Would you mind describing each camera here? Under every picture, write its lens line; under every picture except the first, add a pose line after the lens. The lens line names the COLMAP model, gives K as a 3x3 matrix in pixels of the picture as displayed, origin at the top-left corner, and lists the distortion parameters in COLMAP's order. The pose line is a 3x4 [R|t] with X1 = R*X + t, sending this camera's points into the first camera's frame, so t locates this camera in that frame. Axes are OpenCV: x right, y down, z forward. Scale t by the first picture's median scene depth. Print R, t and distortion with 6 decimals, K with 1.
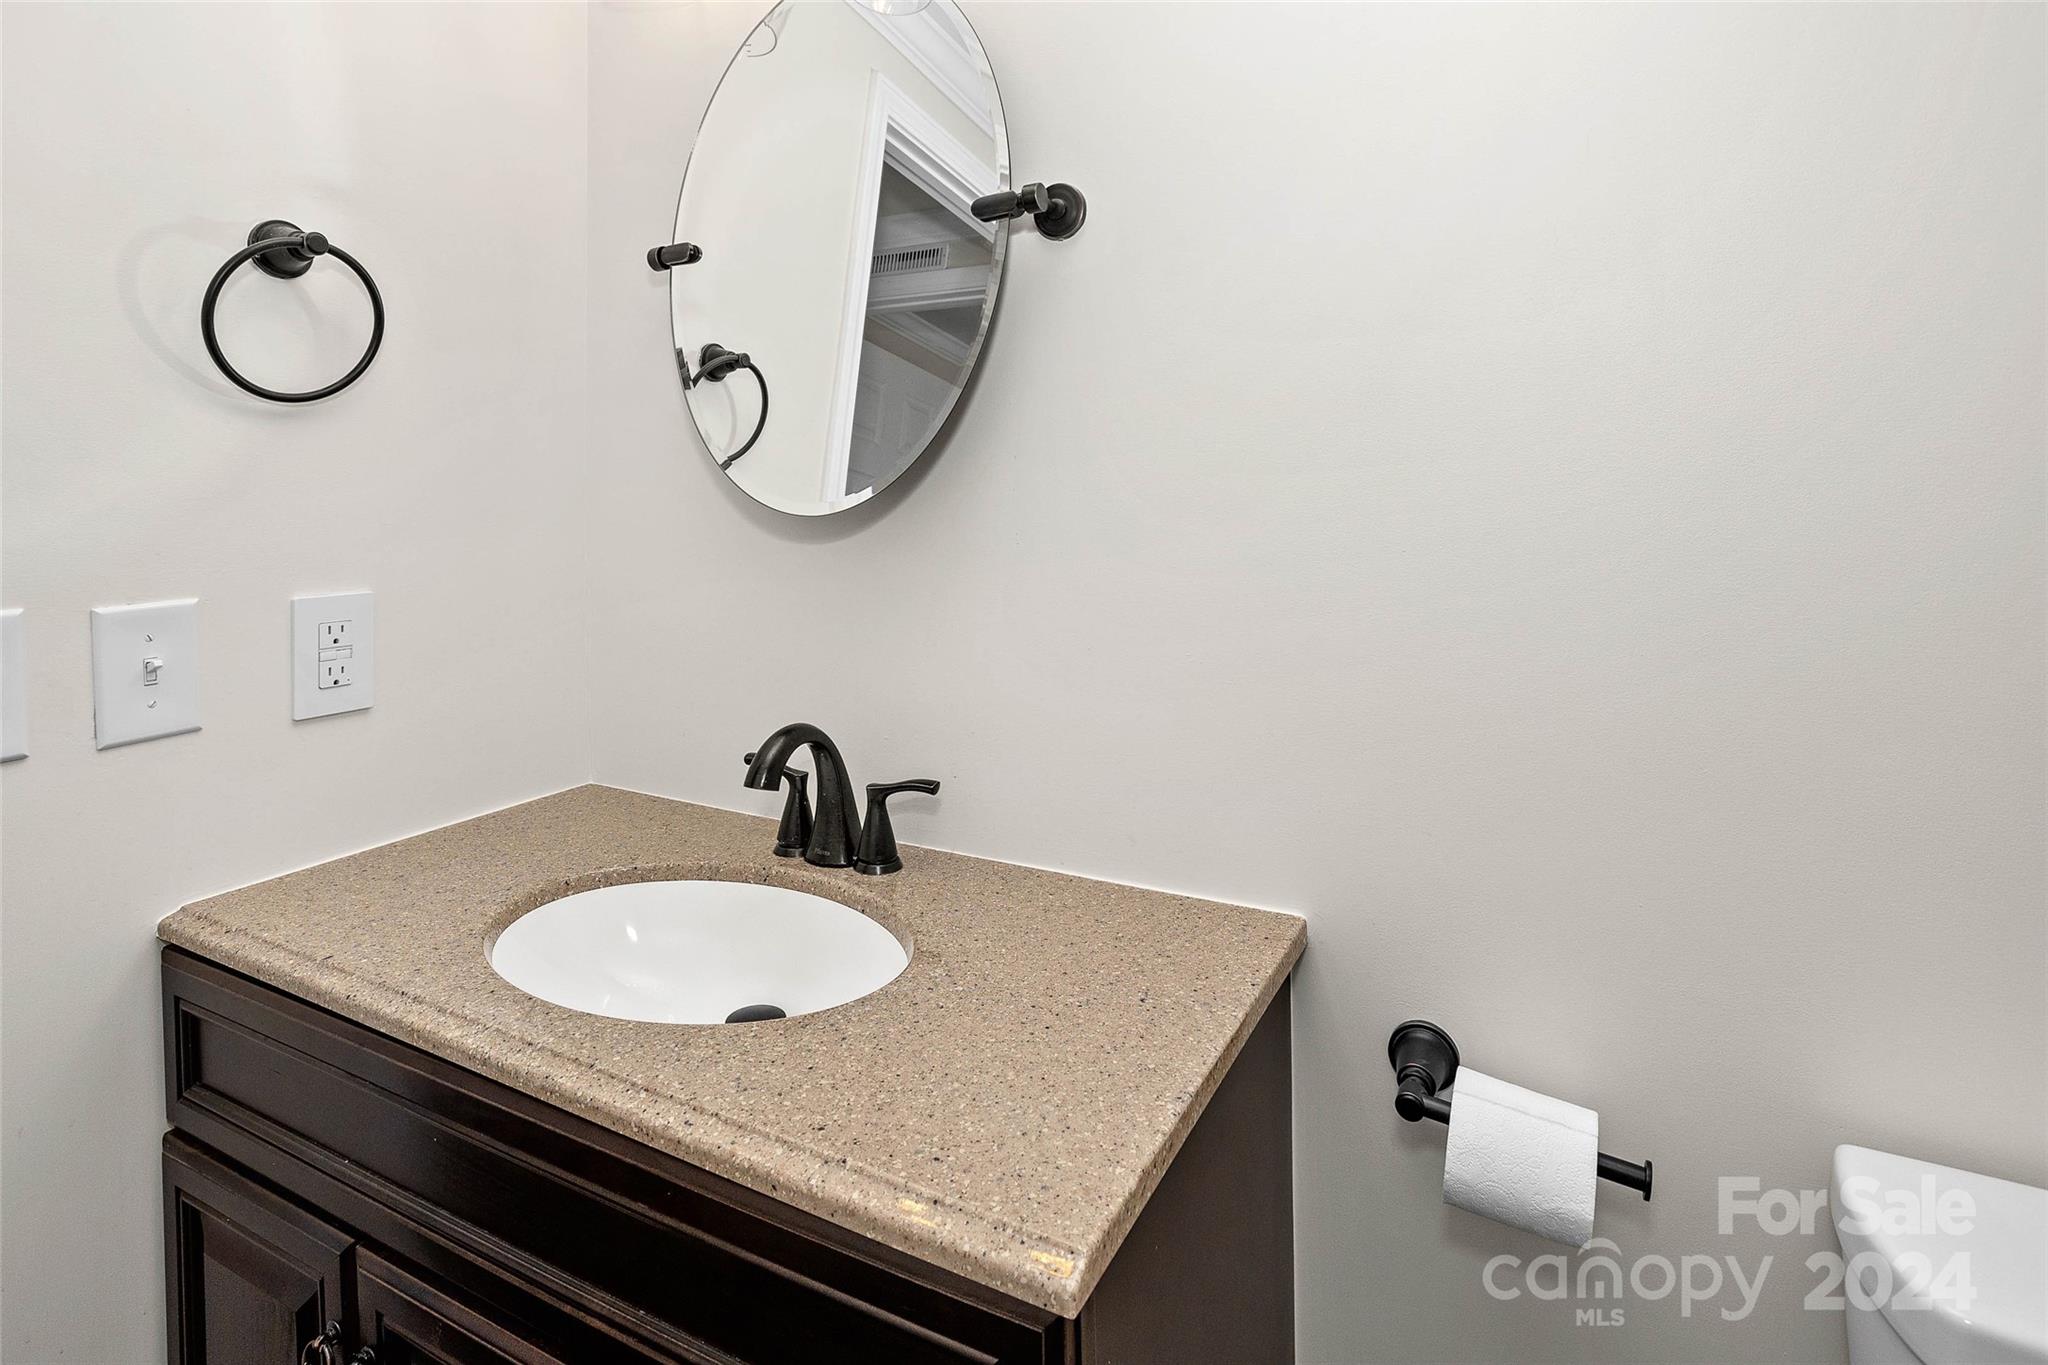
lens RADIAL K [[1013.5, 0, 970.7], [0, 1013.5, 680.5], [0, 0, 1]] dist [-0.042203, 0.028080]
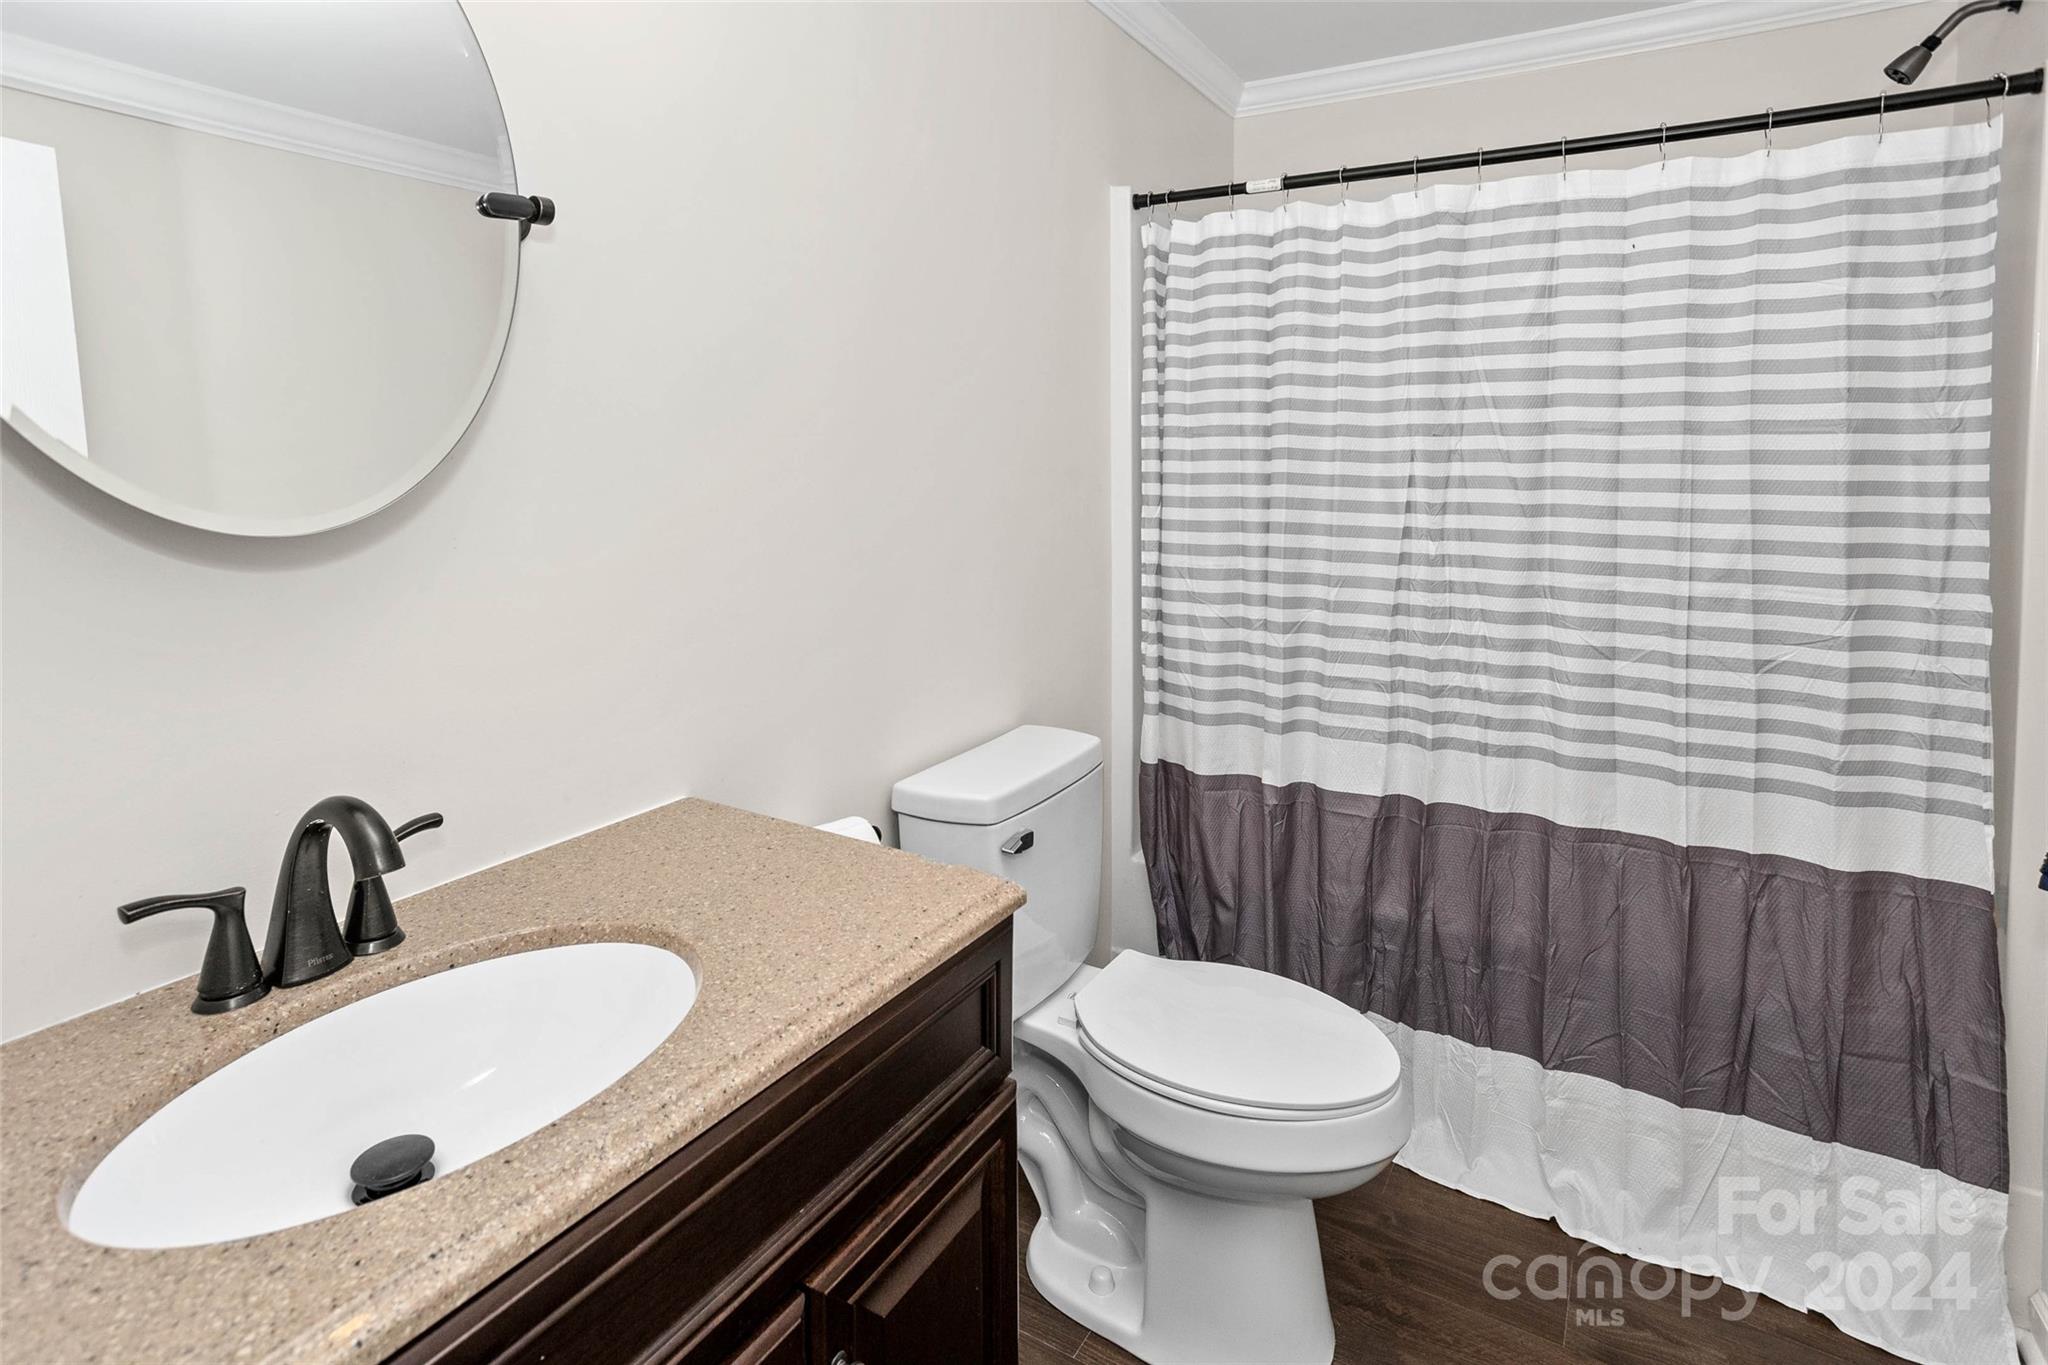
lens RADIAL K [[1013.5, 0, 970.7], [0, 1013.5, 680.5], [0, 0, 1]] dist [-0.042203, 0.028080]
pose [[0.078705, -0.204004, 0.975801, -1.190402], [0.190750, 0.963833, 0.186117, -0.132300], [-0.978478, 0.171486, 0.114772, 0.520434]]
